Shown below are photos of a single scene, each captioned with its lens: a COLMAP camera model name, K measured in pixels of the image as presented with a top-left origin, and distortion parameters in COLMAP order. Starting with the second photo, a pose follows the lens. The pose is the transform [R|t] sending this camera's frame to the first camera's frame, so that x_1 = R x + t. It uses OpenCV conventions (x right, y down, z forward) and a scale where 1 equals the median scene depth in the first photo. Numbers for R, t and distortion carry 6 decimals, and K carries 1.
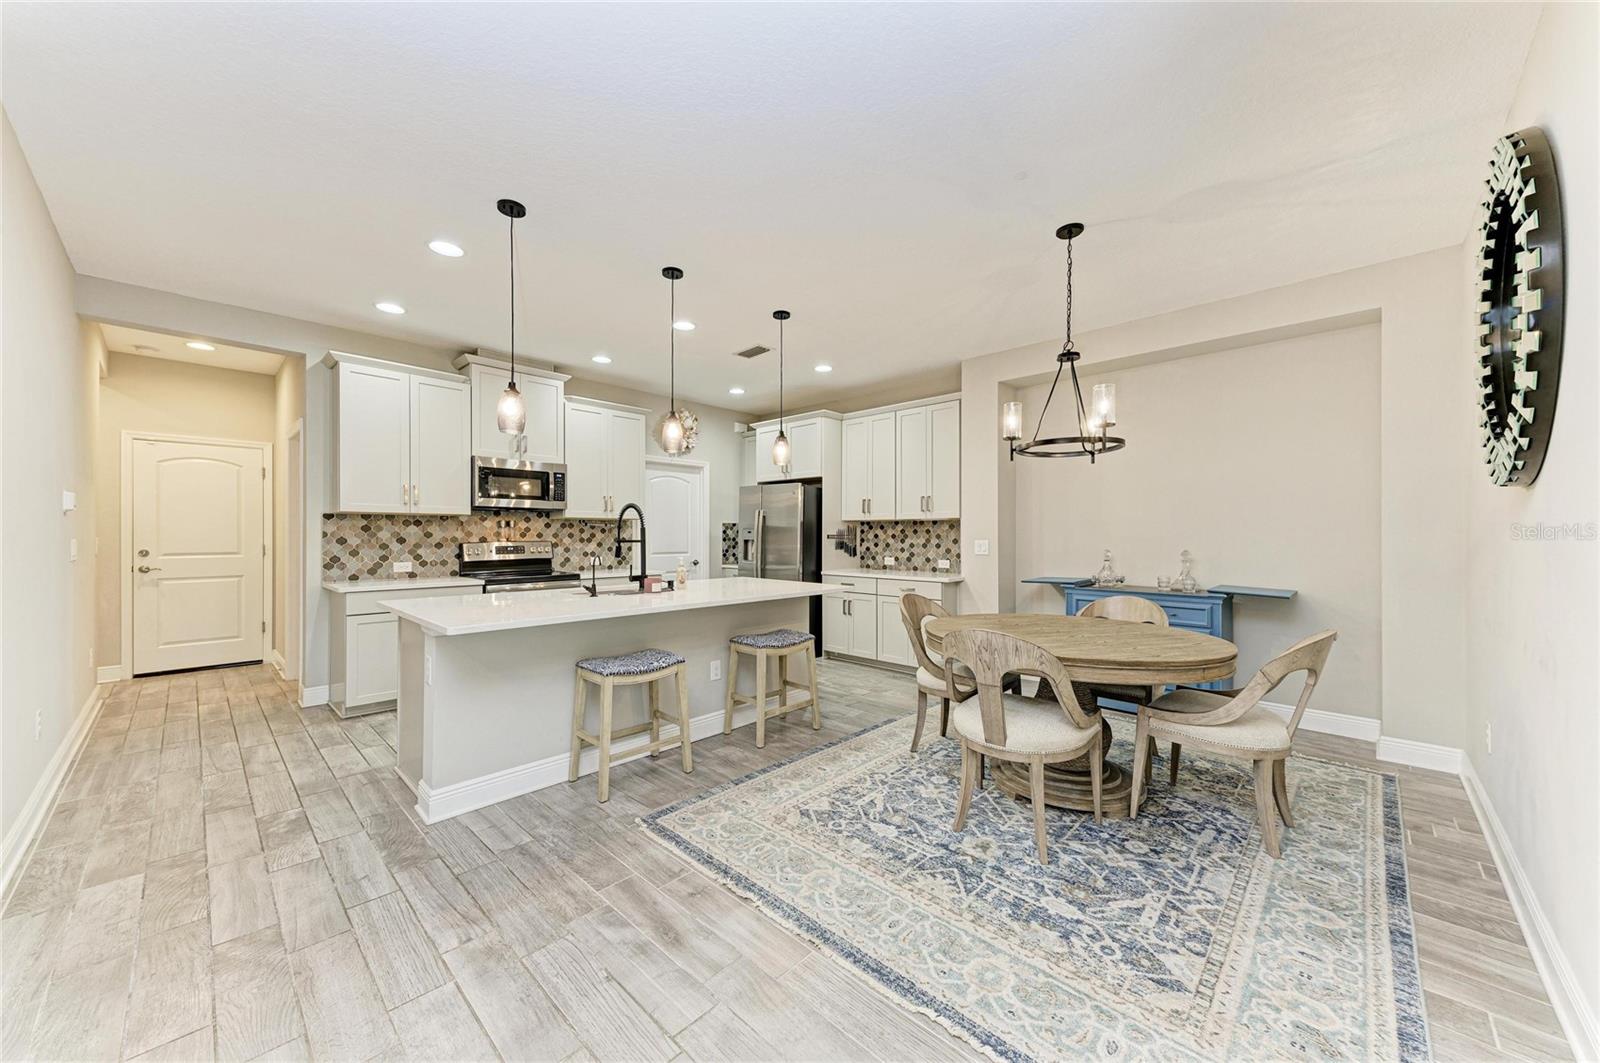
lens RADIAL K [[575.2, 0, 800.0], [0, 575.2, 531.5], [0, 0, 1]] dist [0.027973, -0.007638]
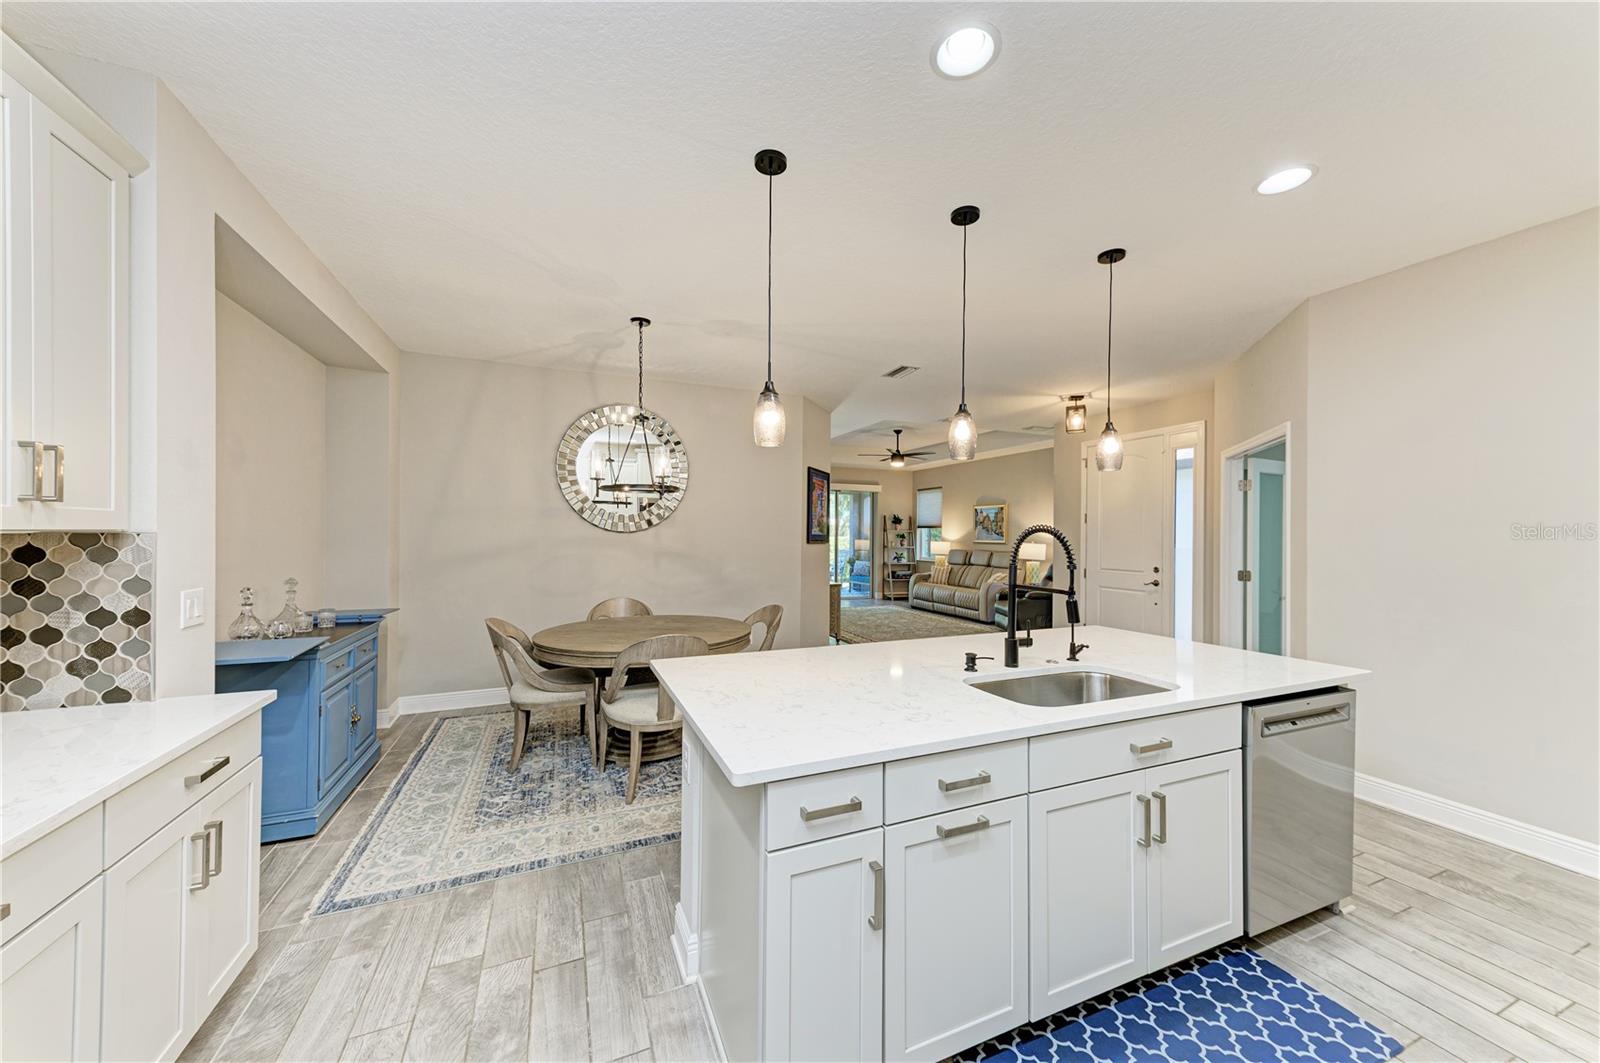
lens RADIAL K [[575.2, 0, 800.0], [0, 575.2, 531.5], [0, 0, 1]] dist [0.027973, -0.007638]
pose [[-0.917746, -0.007633, 0.397096, -0.232567], [-0.012642, 0.999870, -0.009998, -0.024992], [-0.396968, -0.014196, -0.917723, 1.261682]]
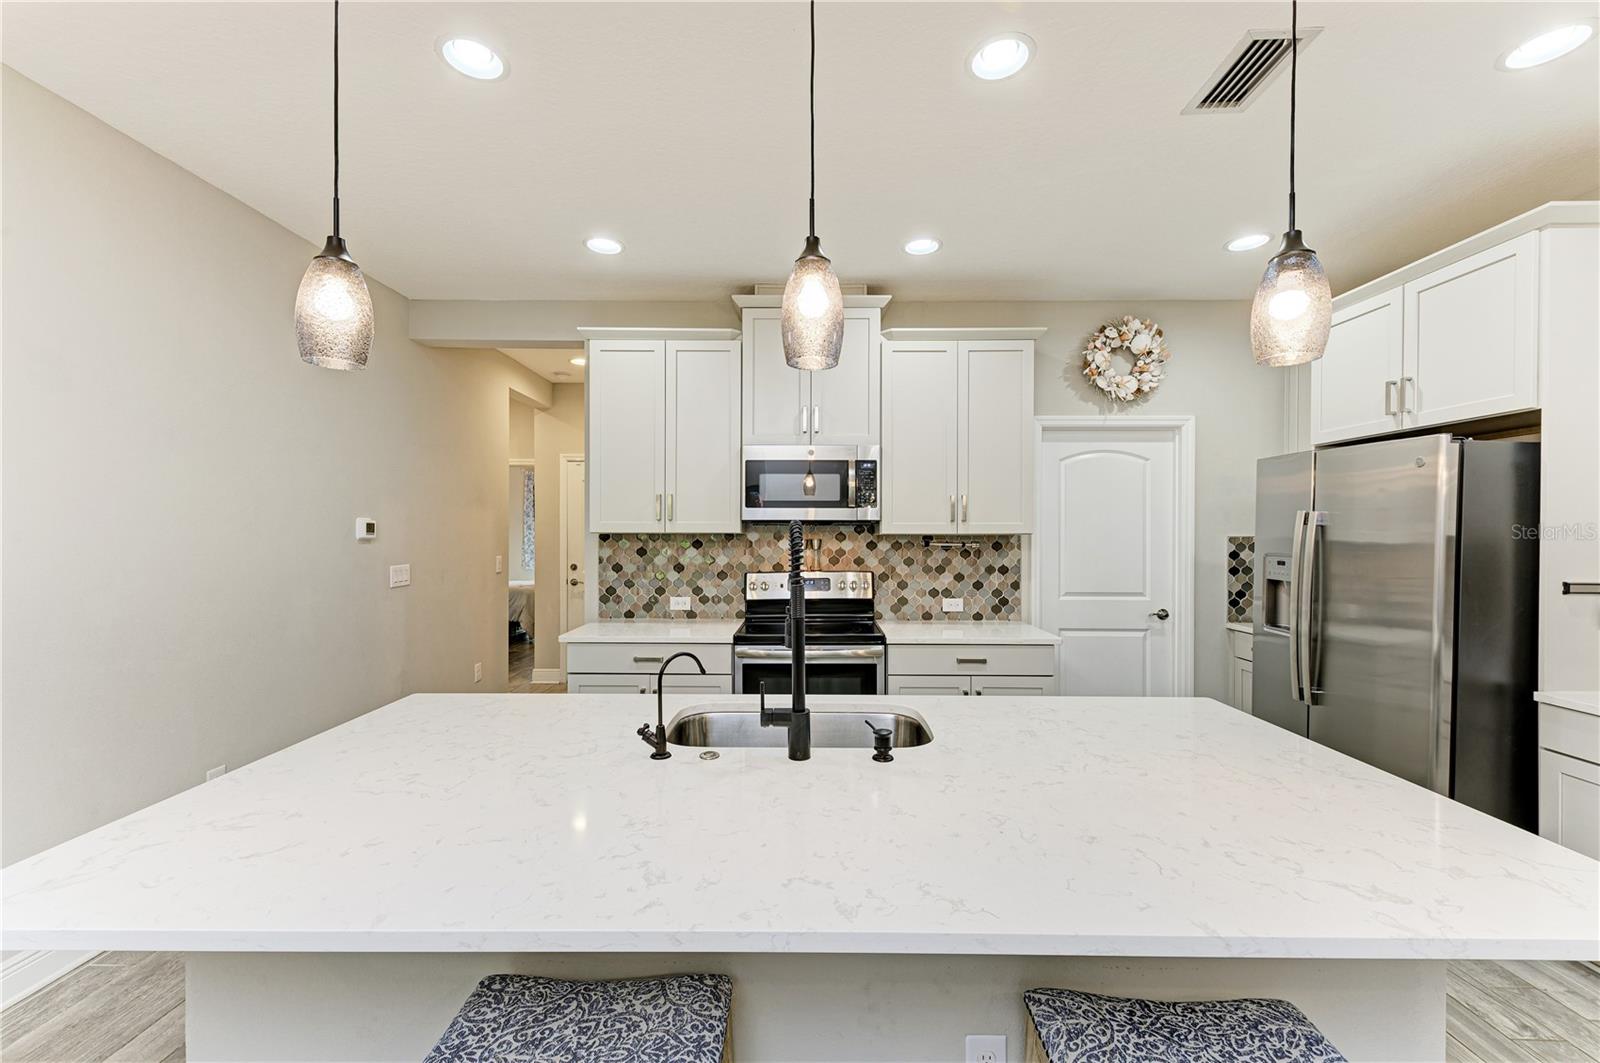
lens RADIAL K [[641.9, 0, 800.0], [0, 641.9, 531.5], [0, 0, 1]] dist [0.014965, -0.000003]
pose [[0.681027, 0.001108, -0.732257, 0.026731], [0.003511, 0.999982, 0.004778, -0.033709], [0.732250, -0.005825, 0.681011, 0.532749]]
